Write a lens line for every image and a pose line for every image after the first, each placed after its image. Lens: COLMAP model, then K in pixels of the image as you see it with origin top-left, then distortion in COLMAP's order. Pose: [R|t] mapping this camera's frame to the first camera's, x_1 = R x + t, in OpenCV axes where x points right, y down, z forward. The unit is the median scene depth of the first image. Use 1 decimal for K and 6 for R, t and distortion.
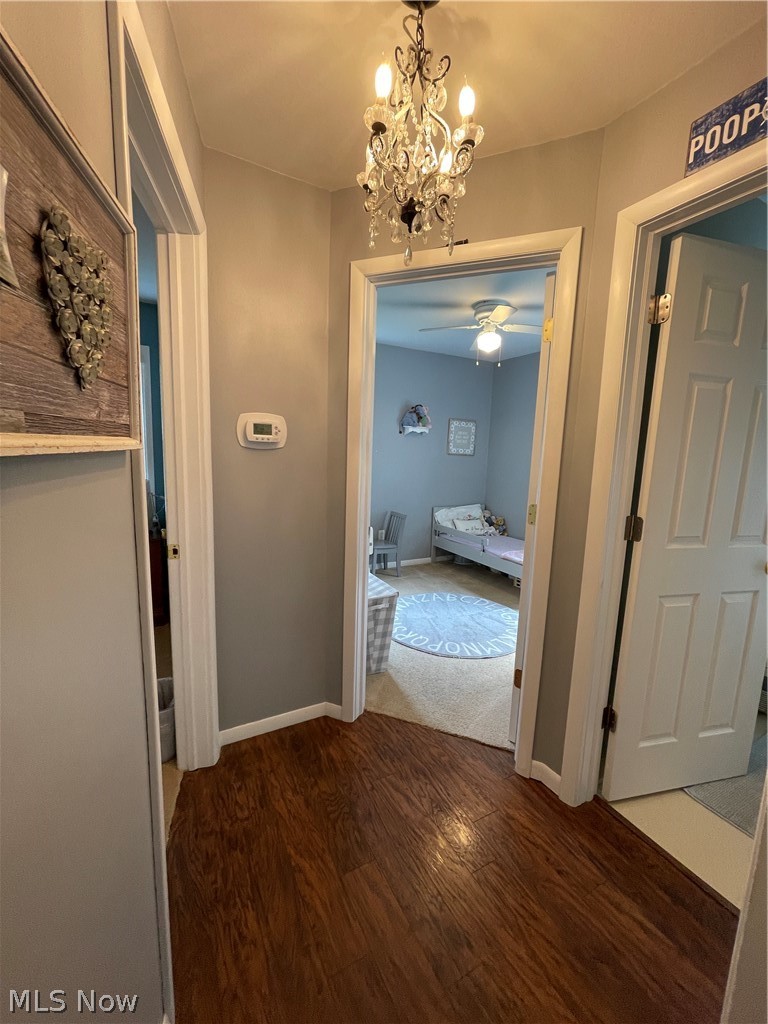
lens RADIAL K [[411.3, 0, 384.0], [0, 411.3, 512.0], [0, 0, 1]] dist [0.002187, -0.002342]
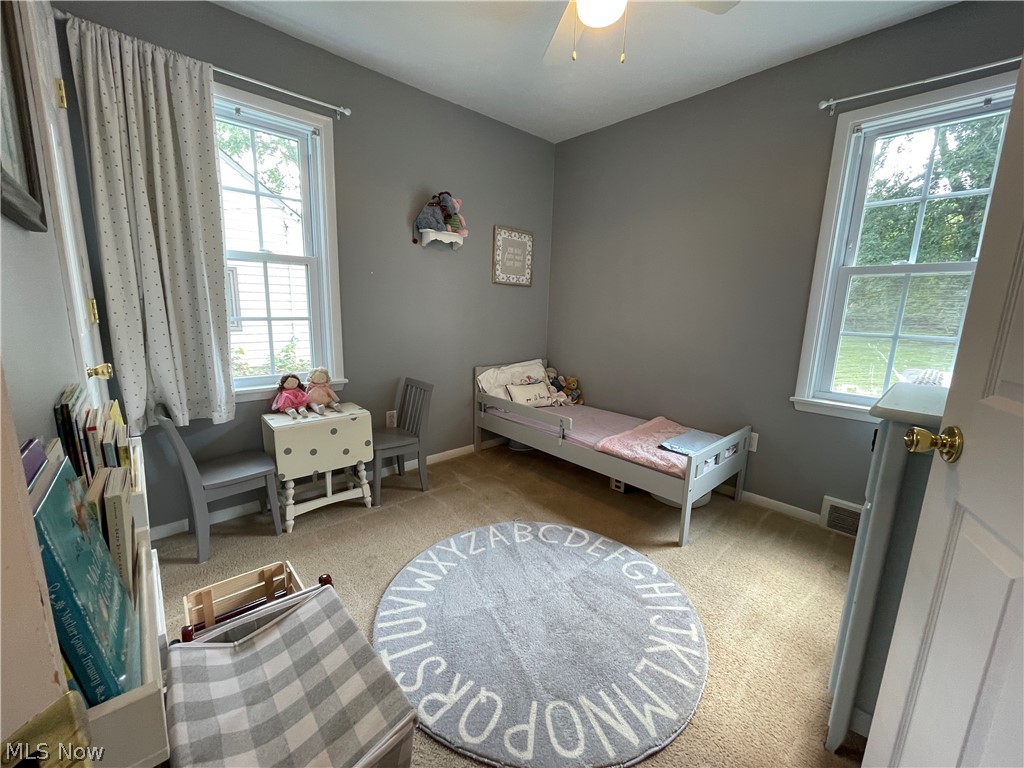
lens RADIAL K [[411.3, 0, 509.1], [0, 411.3, 381.5], [0, 0, 1]] dist [0.002187, -0.002342]
pose [[0.970850, -0.050564, 0.234293, 0.022729], [0.040760, 0.998086, 0.046502, -0.017869], [-0.236196, -0.035597, 0.971053, 0.392062]]
